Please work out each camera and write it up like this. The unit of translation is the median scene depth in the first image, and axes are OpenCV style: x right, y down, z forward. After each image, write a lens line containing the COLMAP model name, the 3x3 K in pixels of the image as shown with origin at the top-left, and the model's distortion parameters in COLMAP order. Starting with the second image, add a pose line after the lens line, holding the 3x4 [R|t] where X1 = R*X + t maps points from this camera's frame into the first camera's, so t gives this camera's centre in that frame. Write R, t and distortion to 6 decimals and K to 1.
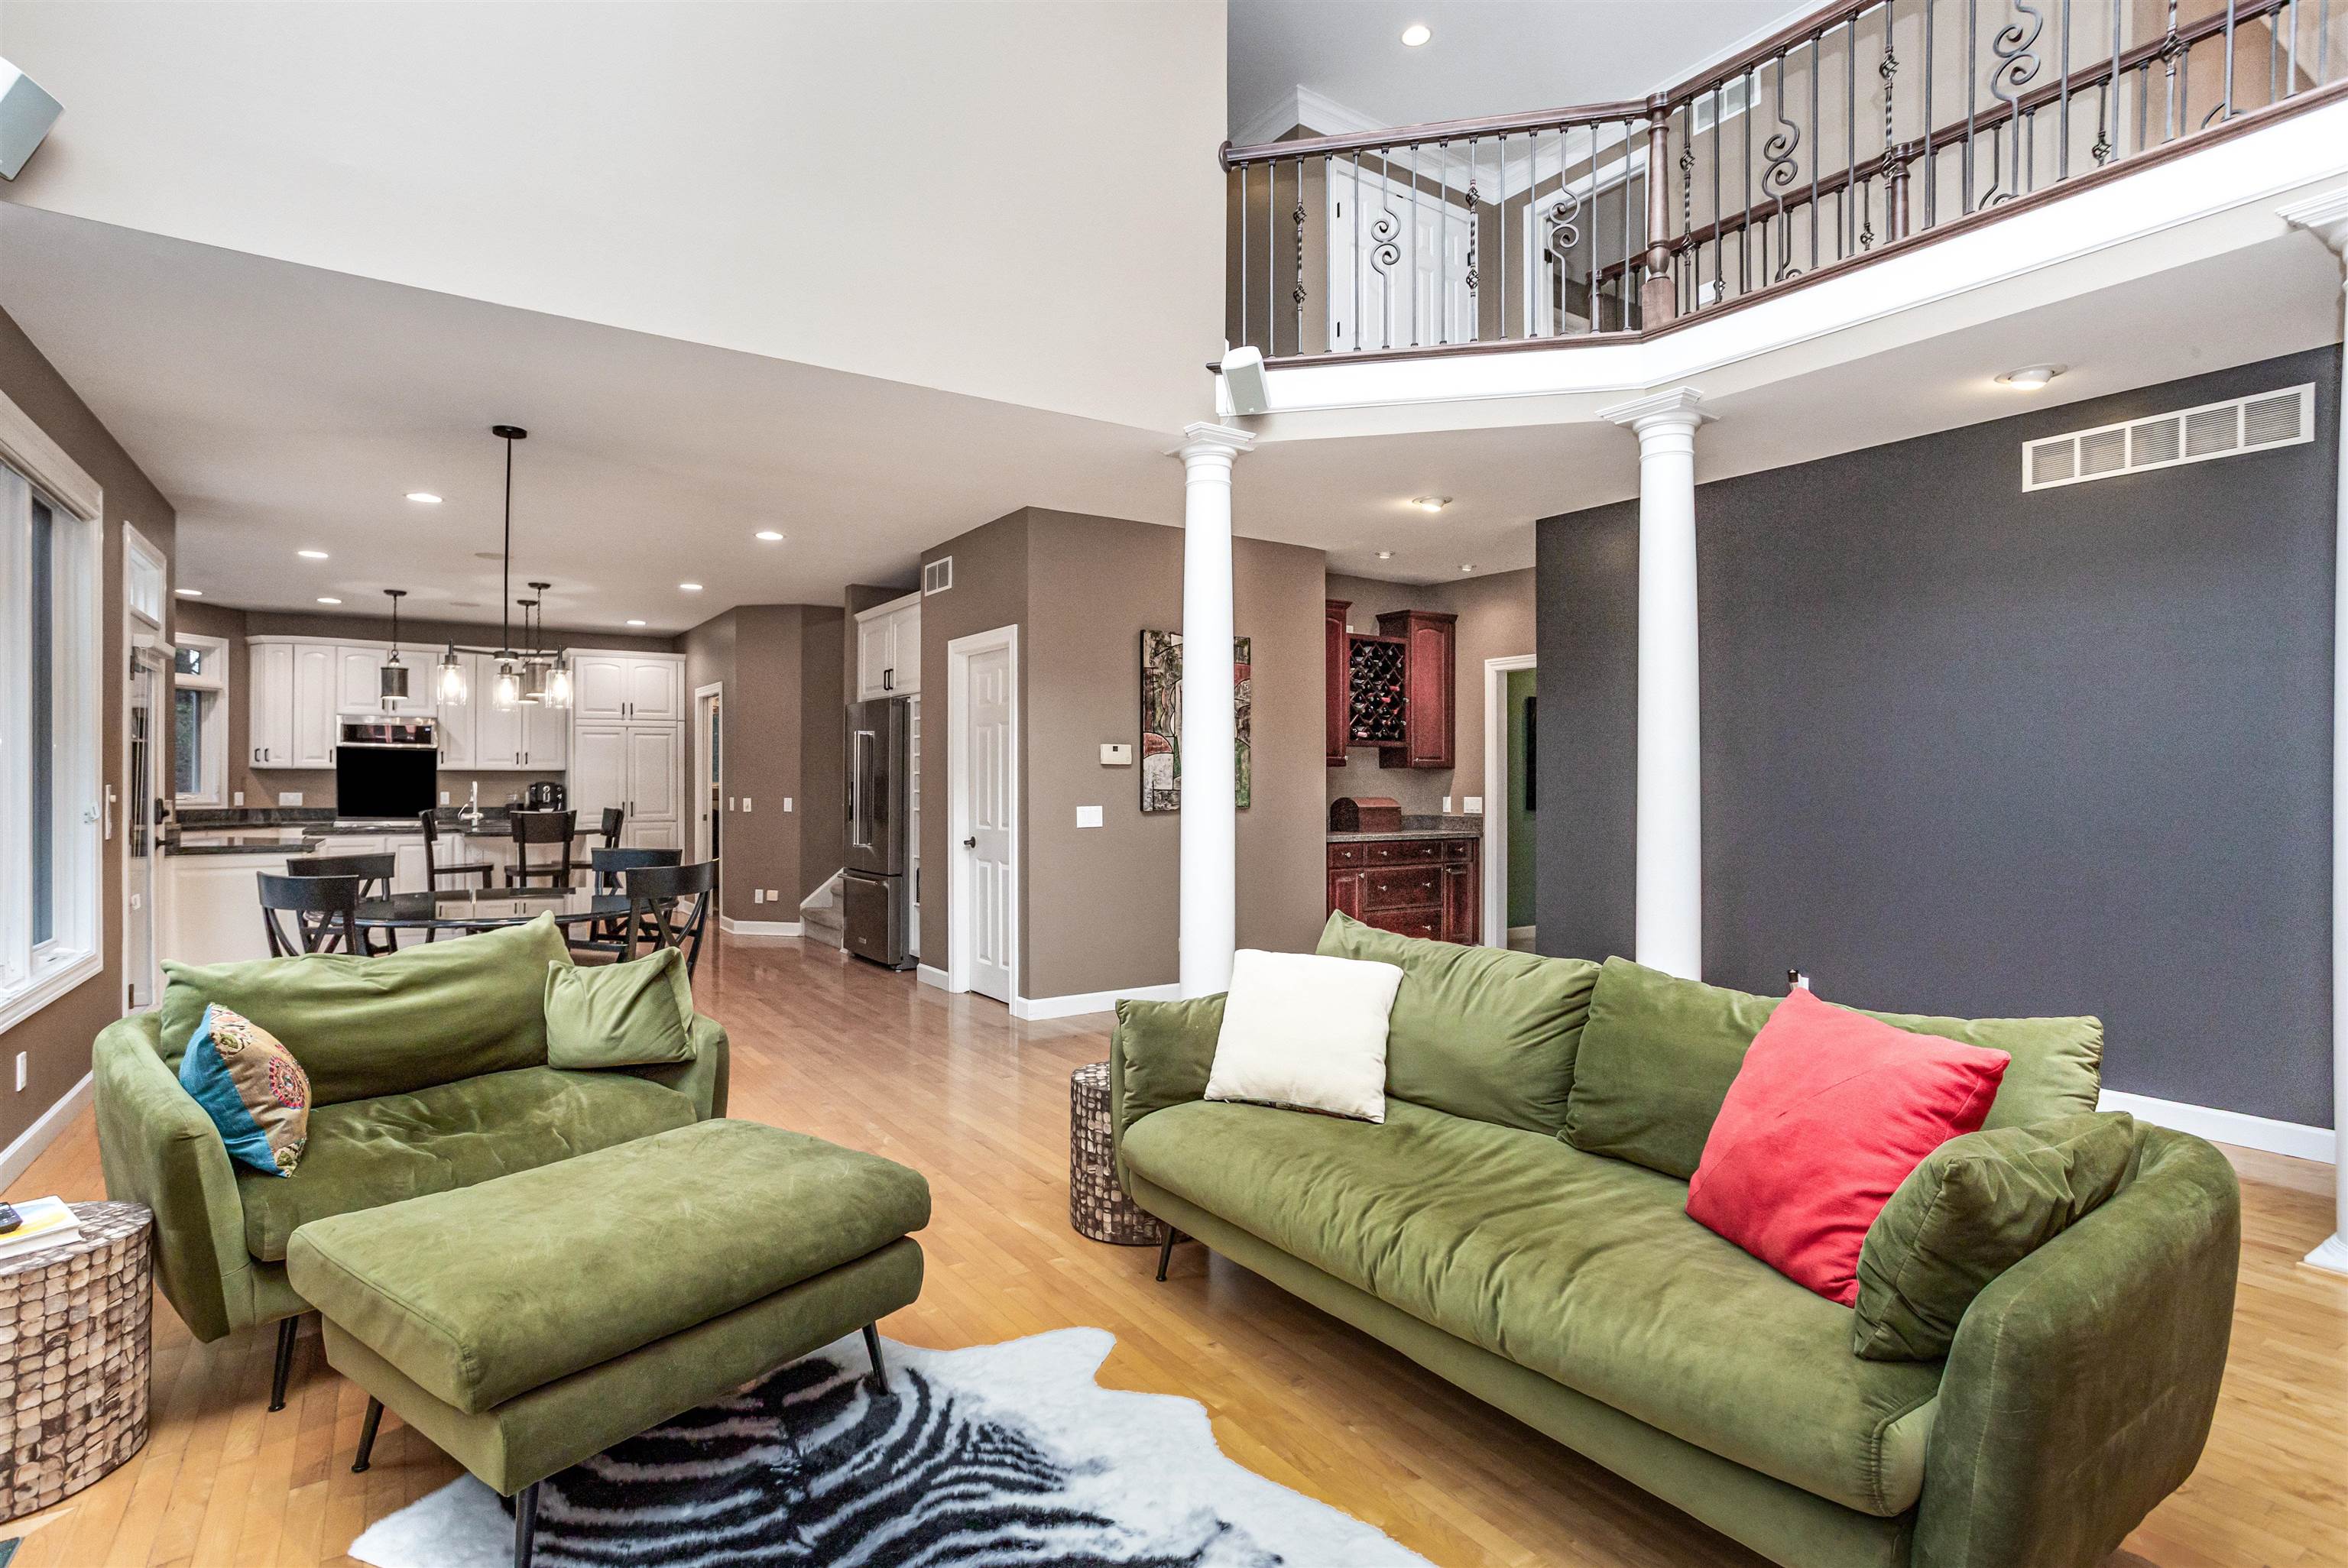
lens RADIAL K [[1152.7, 0, 1175.0], [0, 1152.7, 790.0], [0, 0, 1]] dist [-0.029478, 0.003819]
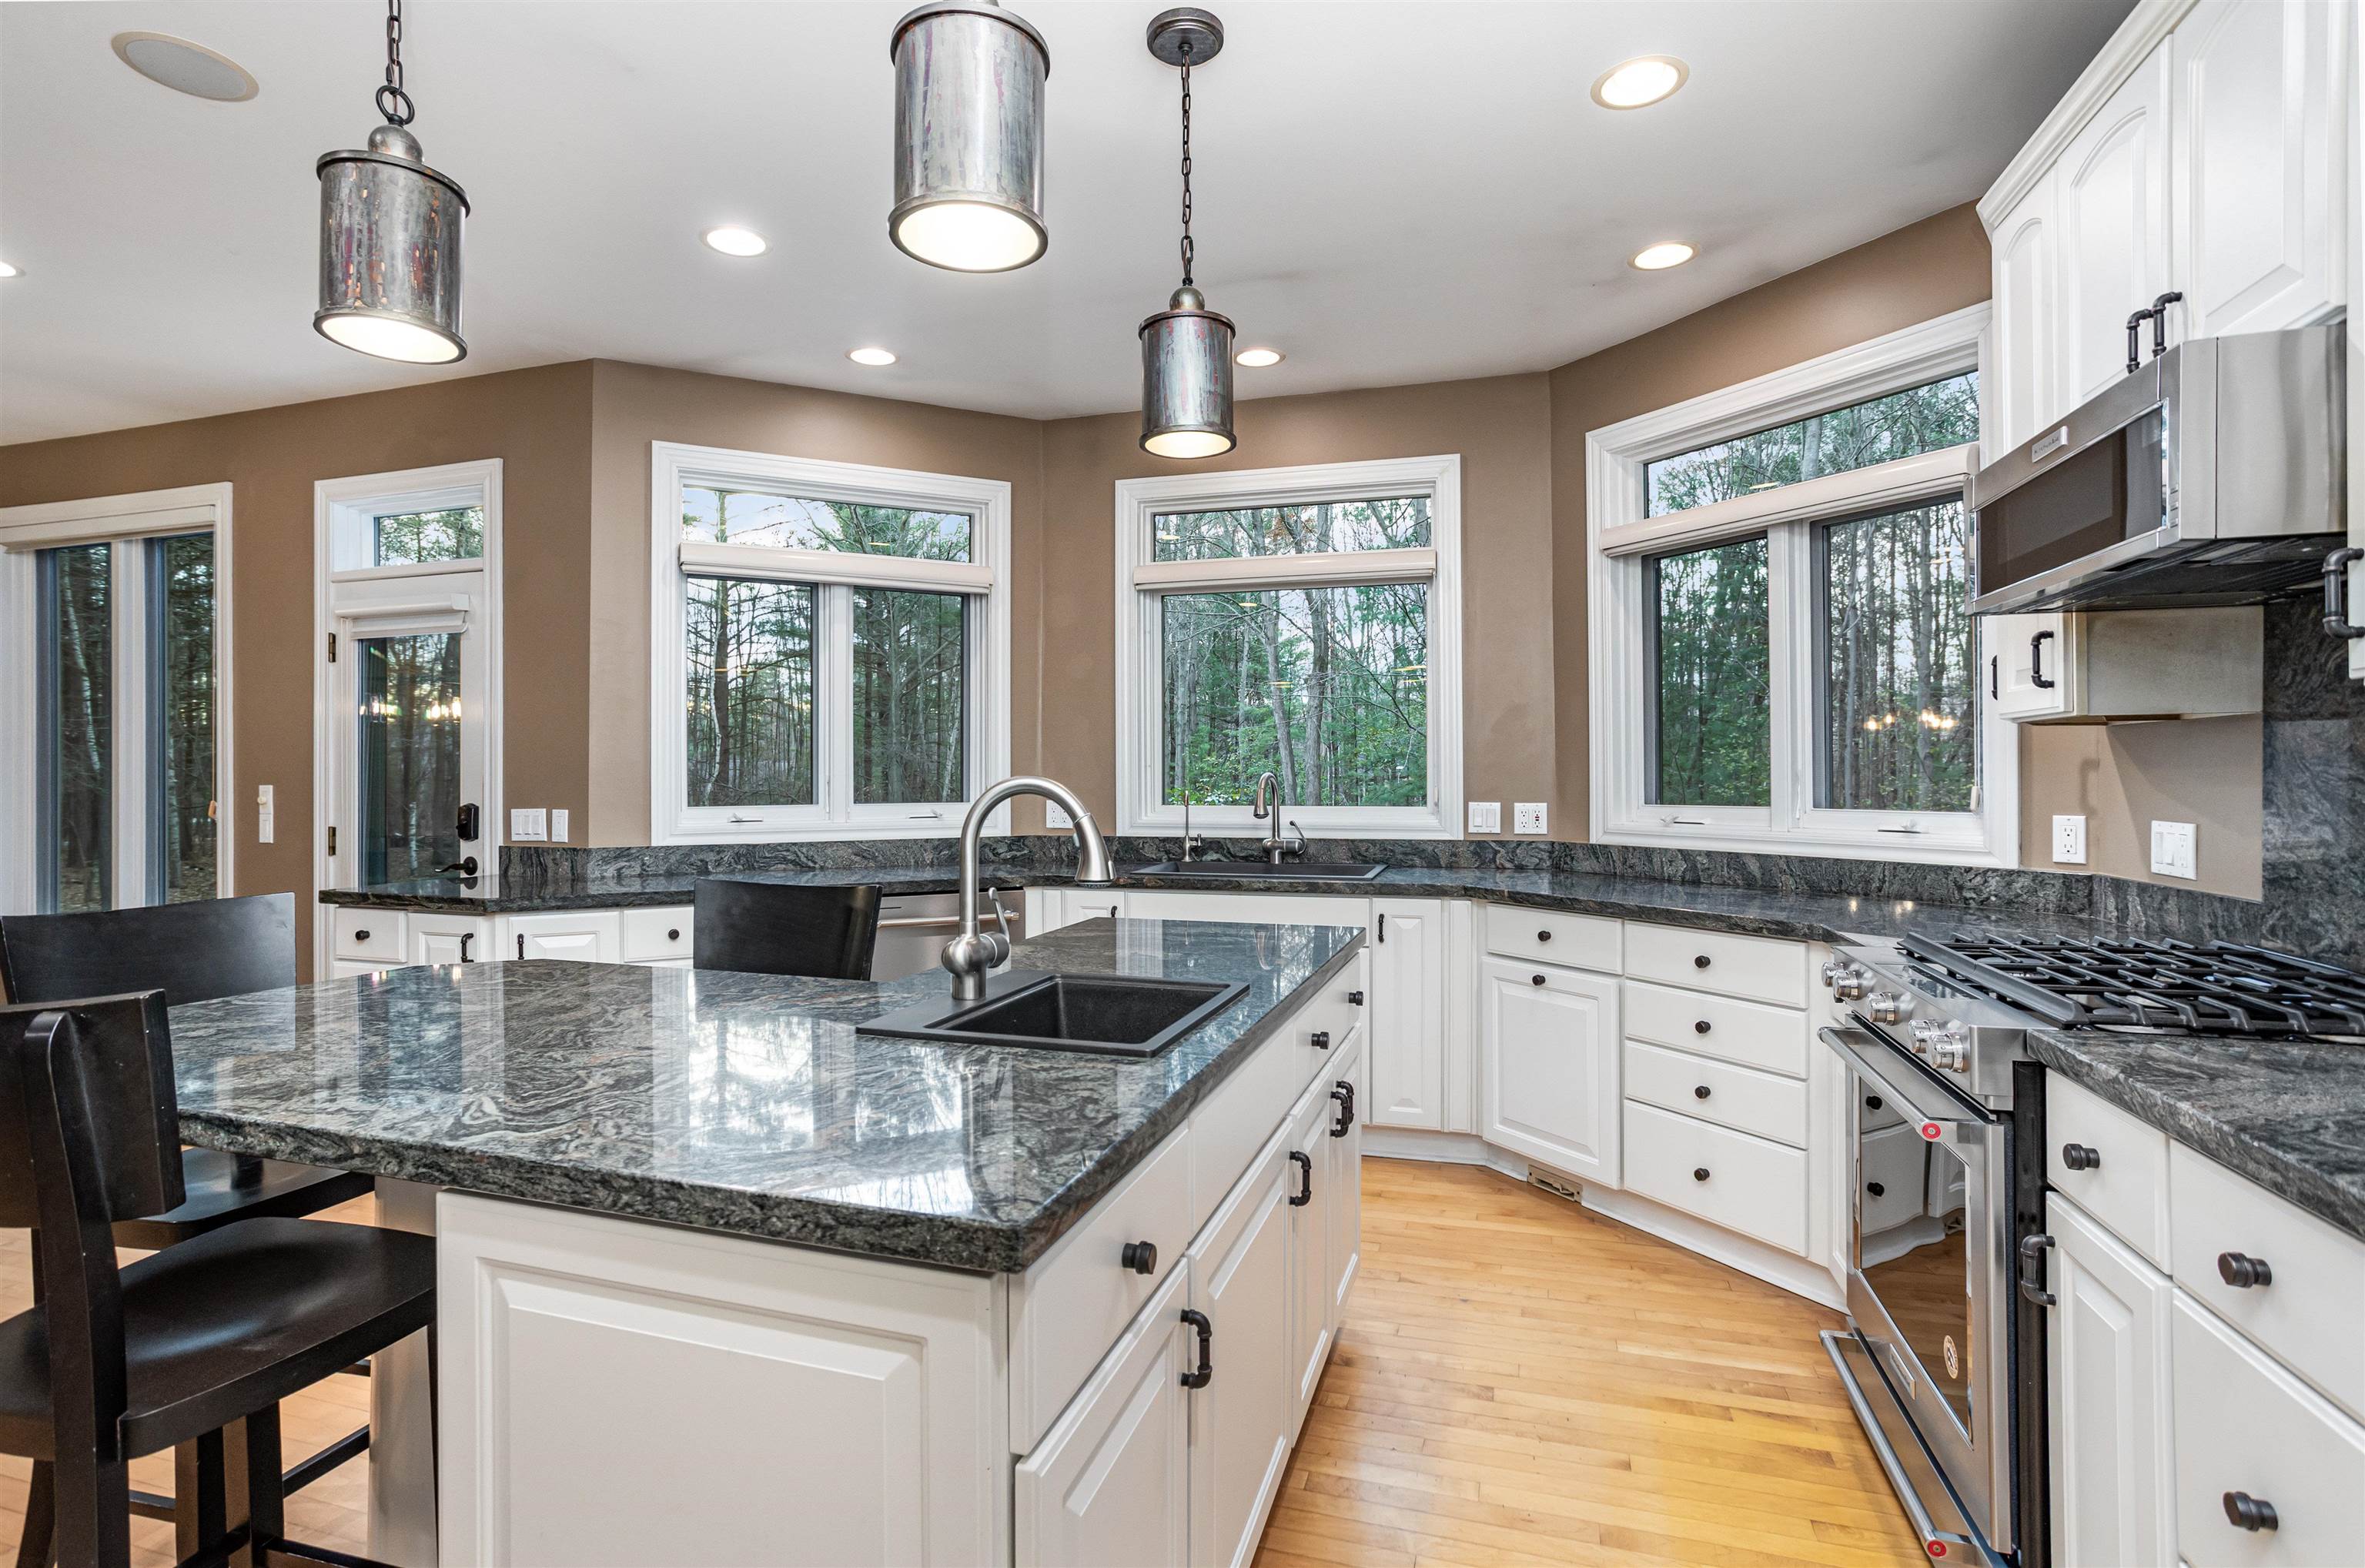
lens RADIAL K [[1161.1, 0, 1177.8], [0, 1161.1, 777.1], [0, 0, 1]] dist [-0.029478, 0.003819]
pose [[-0.780148, 0.001201, -0.625593, -1.910035], [-0.002101, 0.999987, 0.004540, -0.030090], [0.625591, 0.004856, -0.780136, 4.292417]]
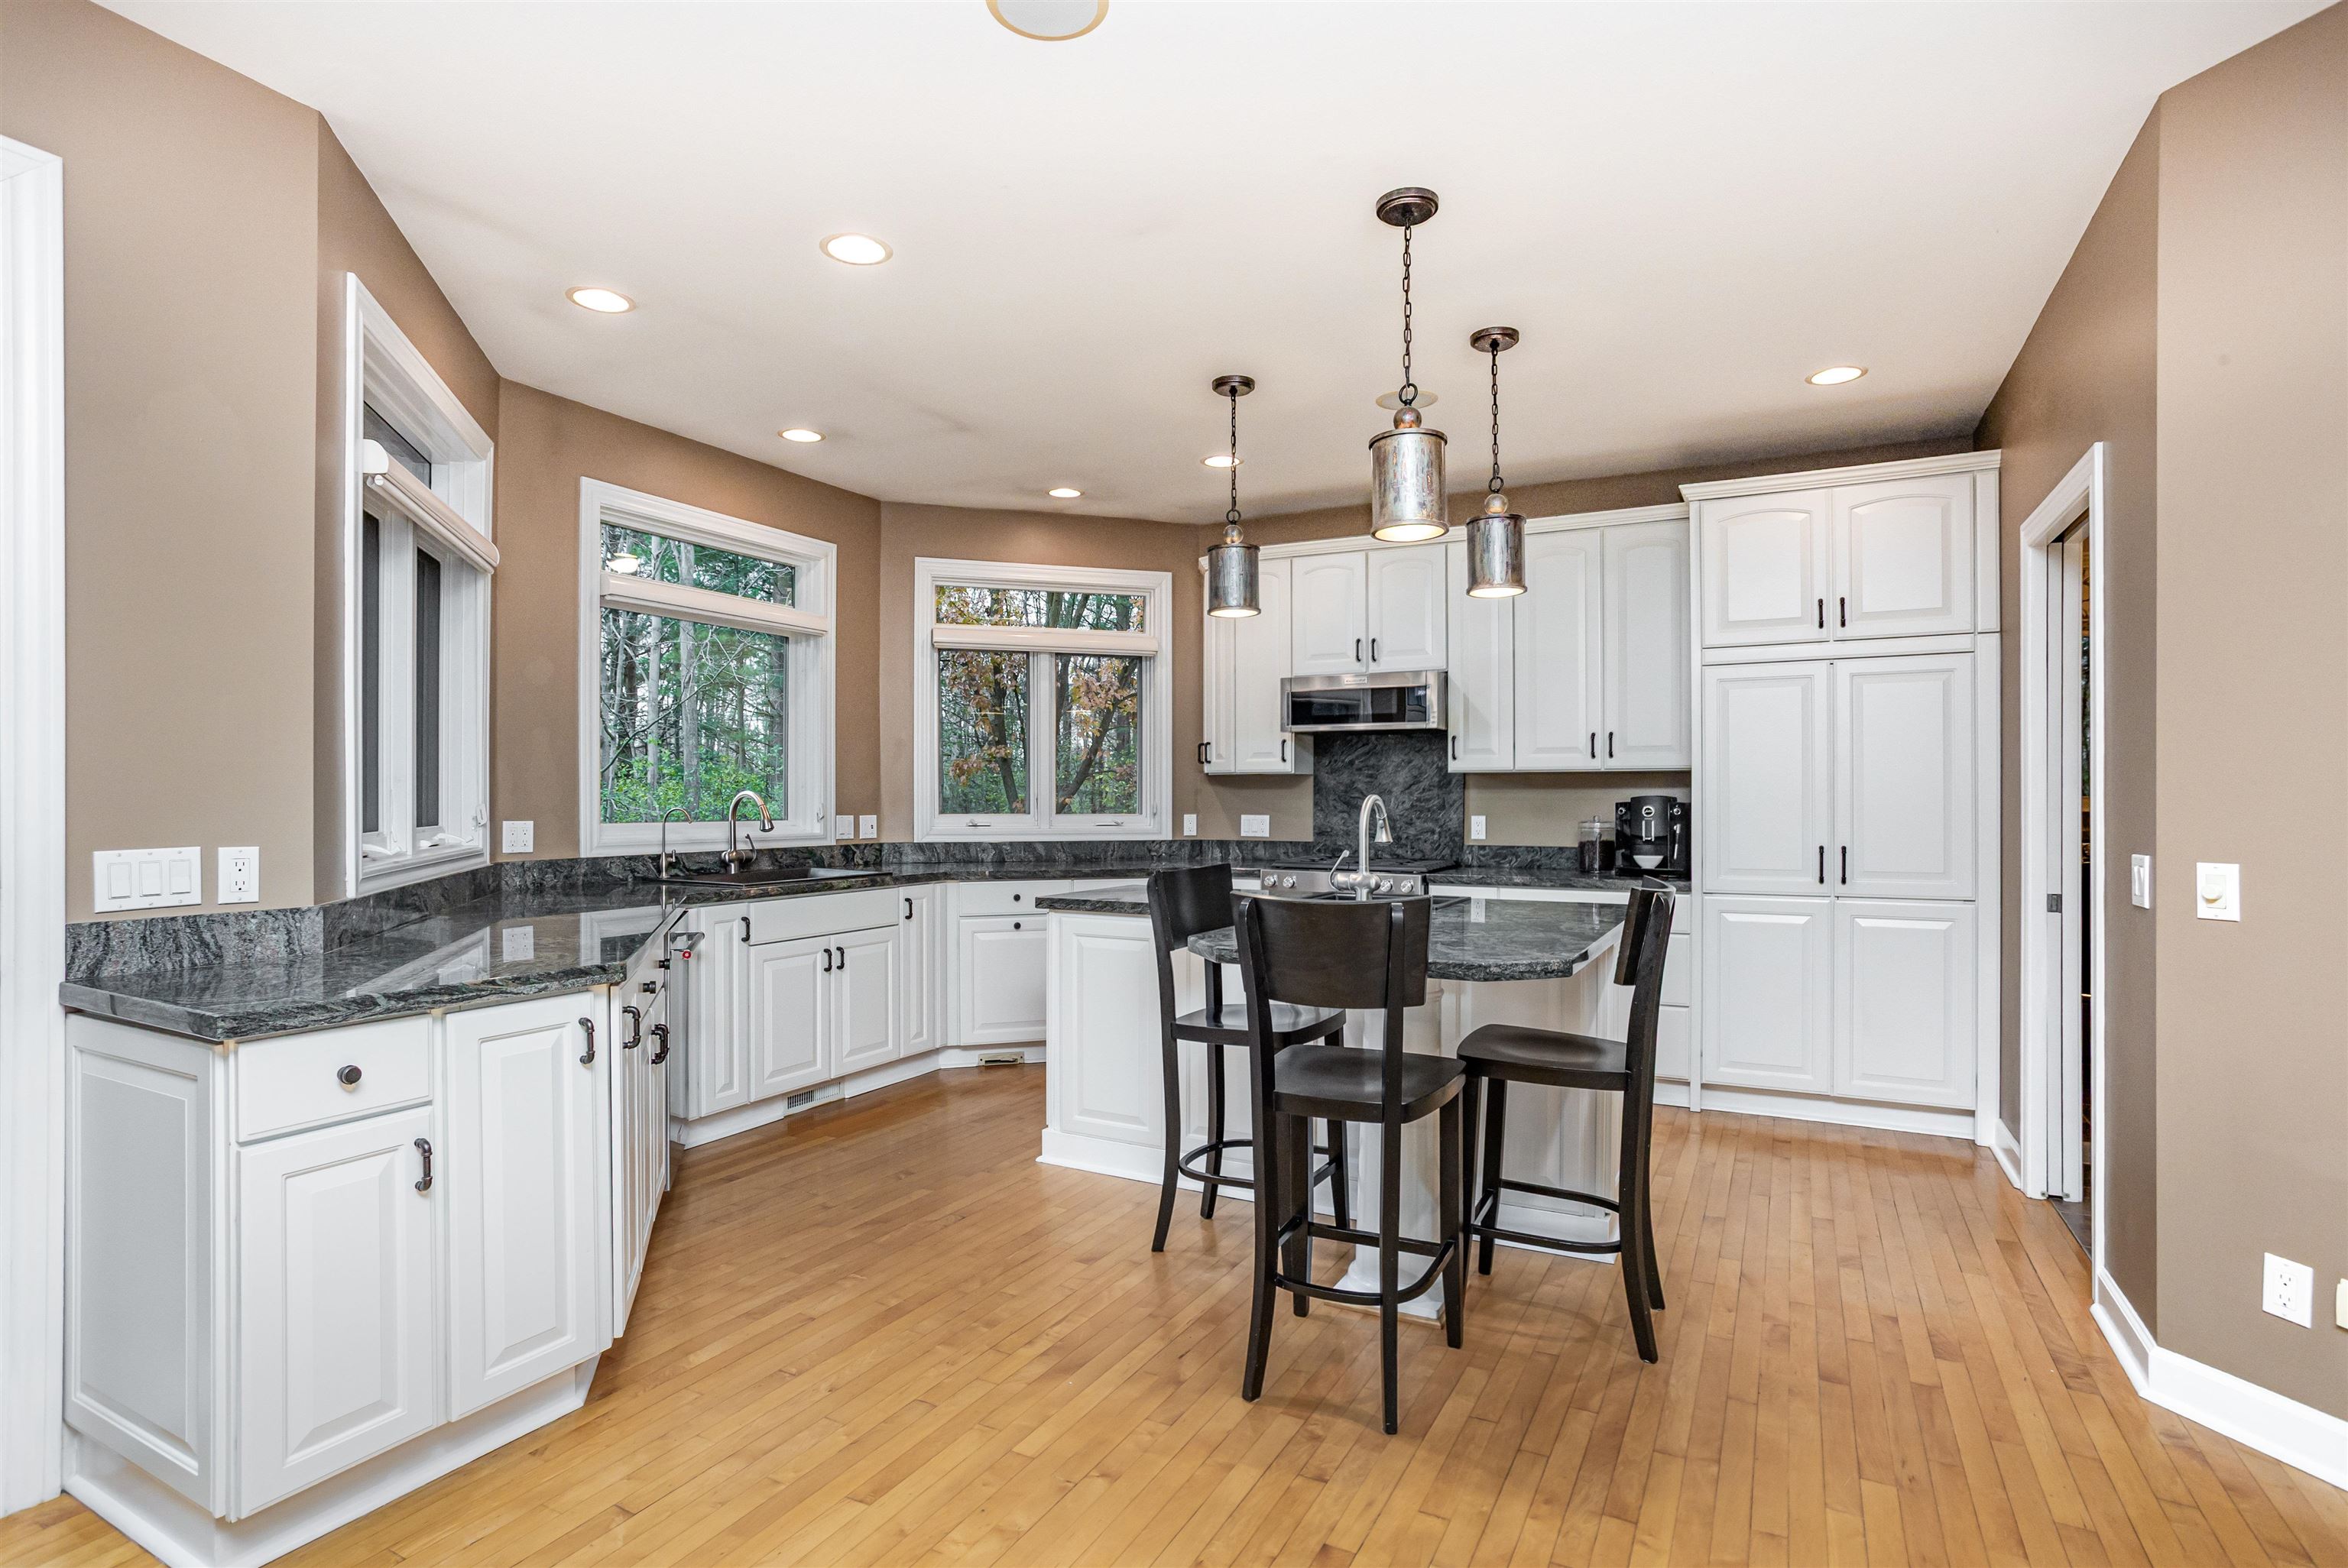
lens RADIAL K [[1152.7, 0, 1175.1], [0, 1152.7, 794.7], [0, 0, 1]] dist [-0.029478, 0.003819]
pose [[0.470048, -0.004419, -0.882630, -1.060385], [-0.005959, 0.999949, -0.008180, -0.012759], [0.882621, 0.009104, 0.469997, 2.746652]]
